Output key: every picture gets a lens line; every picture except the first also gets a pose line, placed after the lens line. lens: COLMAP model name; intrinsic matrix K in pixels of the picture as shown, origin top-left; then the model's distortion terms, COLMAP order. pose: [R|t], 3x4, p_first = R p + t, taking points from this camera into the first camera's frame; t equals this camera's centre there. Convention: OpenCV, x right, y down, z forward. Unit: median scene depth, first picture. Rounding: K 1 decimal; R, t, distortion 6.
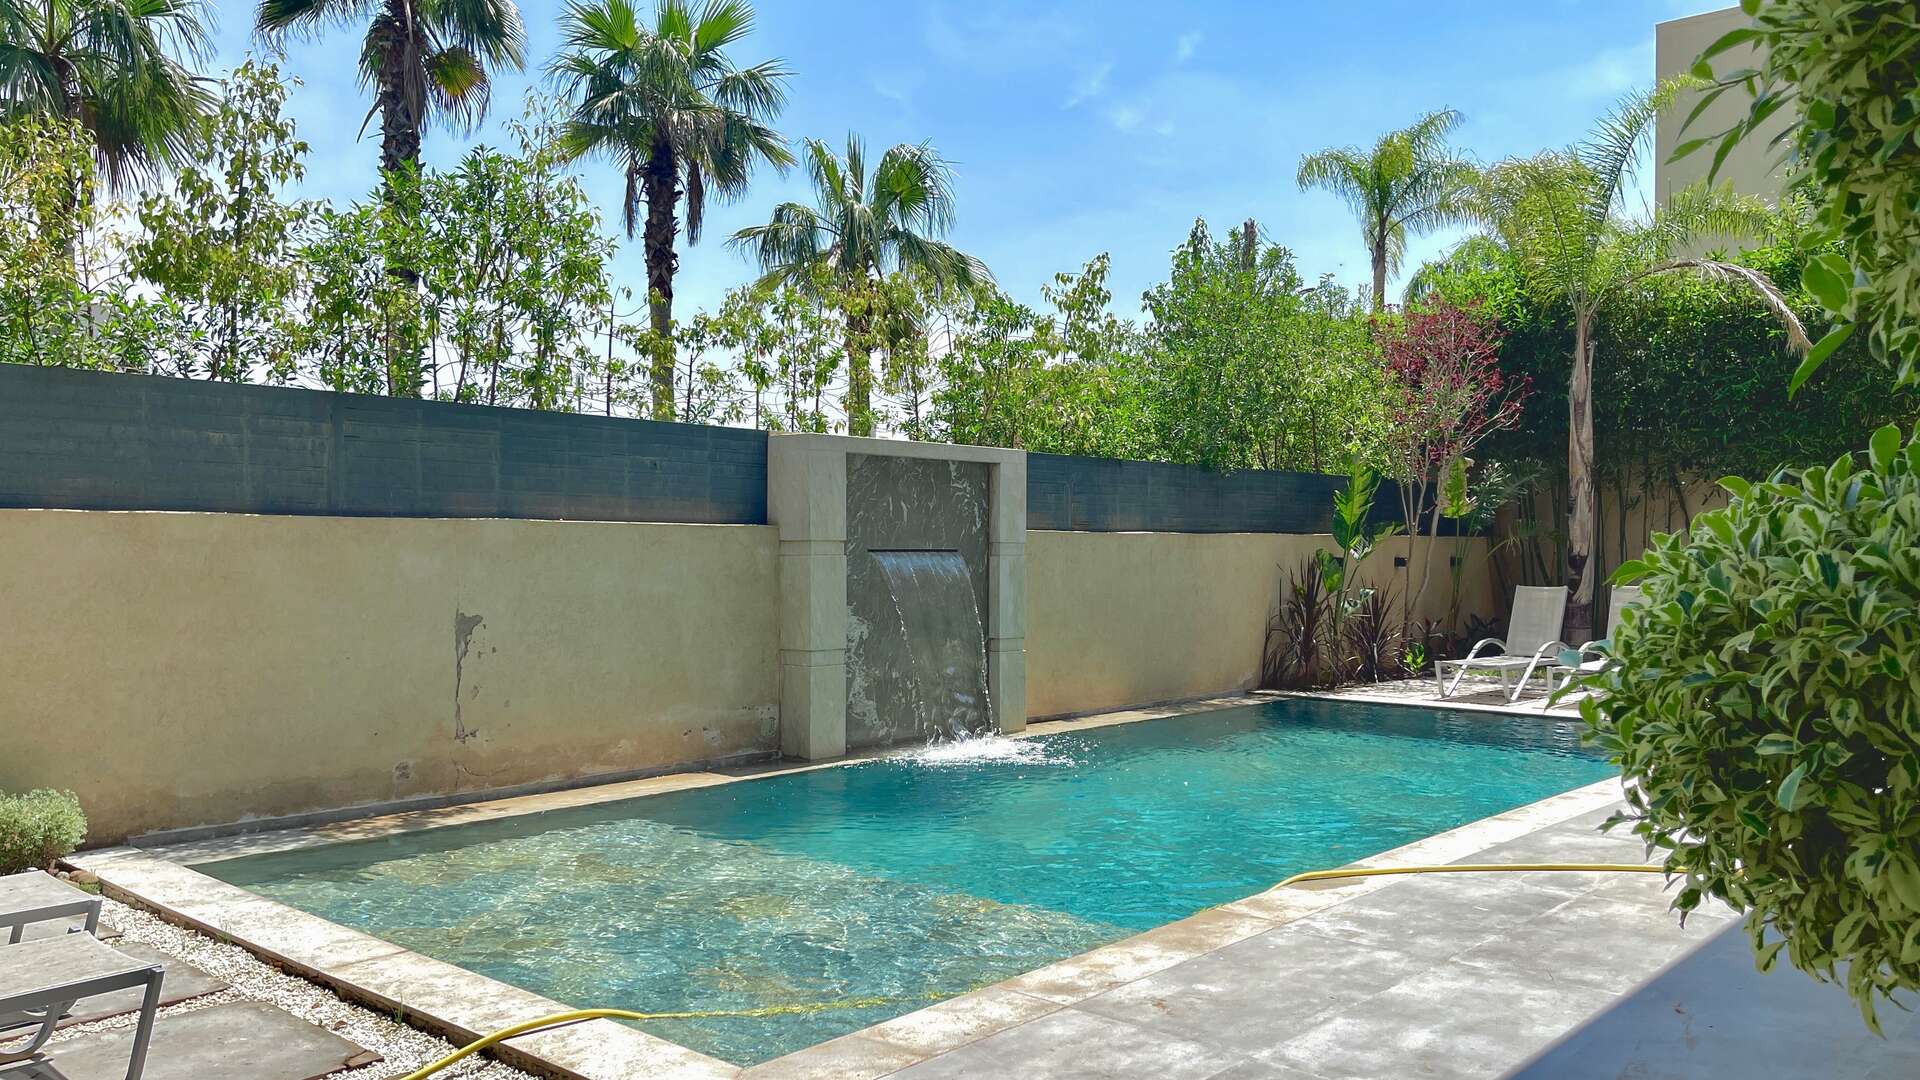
lens RADIAL K [[1430.0, 0, 960.0], [0, 1430.0, 540.0], [0, 0, 1]] dist [0.042059, -0.003776]
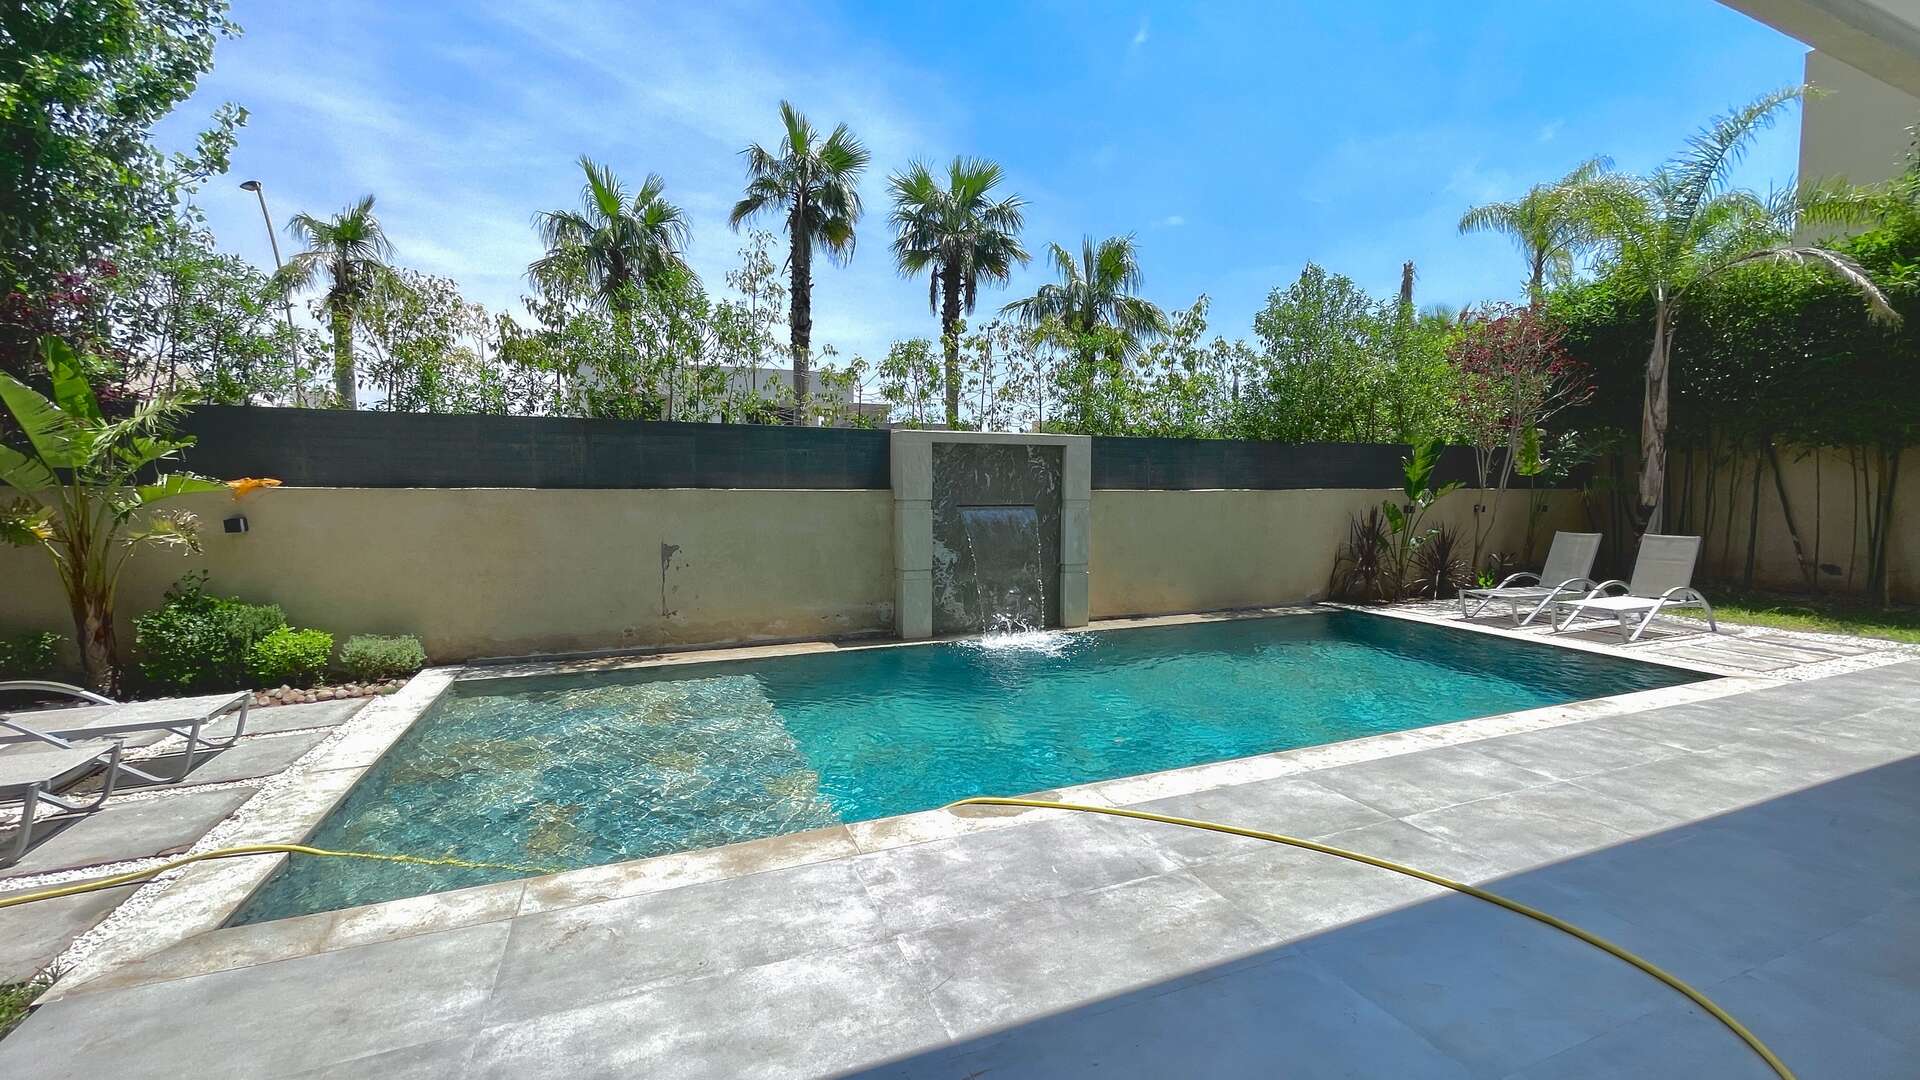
lens RADIAL K [[765.8, 0, 960.0], [0, 765.8, 540.0], [0, 0, 1]] dist [-0.002431, 0.000260]
pose [[0.903988, 0.030362, -0.426478, 0.302187], [0.002335, 0.997110, 0.075937, -0.018937], [0.427551, -0.069642, 0.901305, 0.266054]]
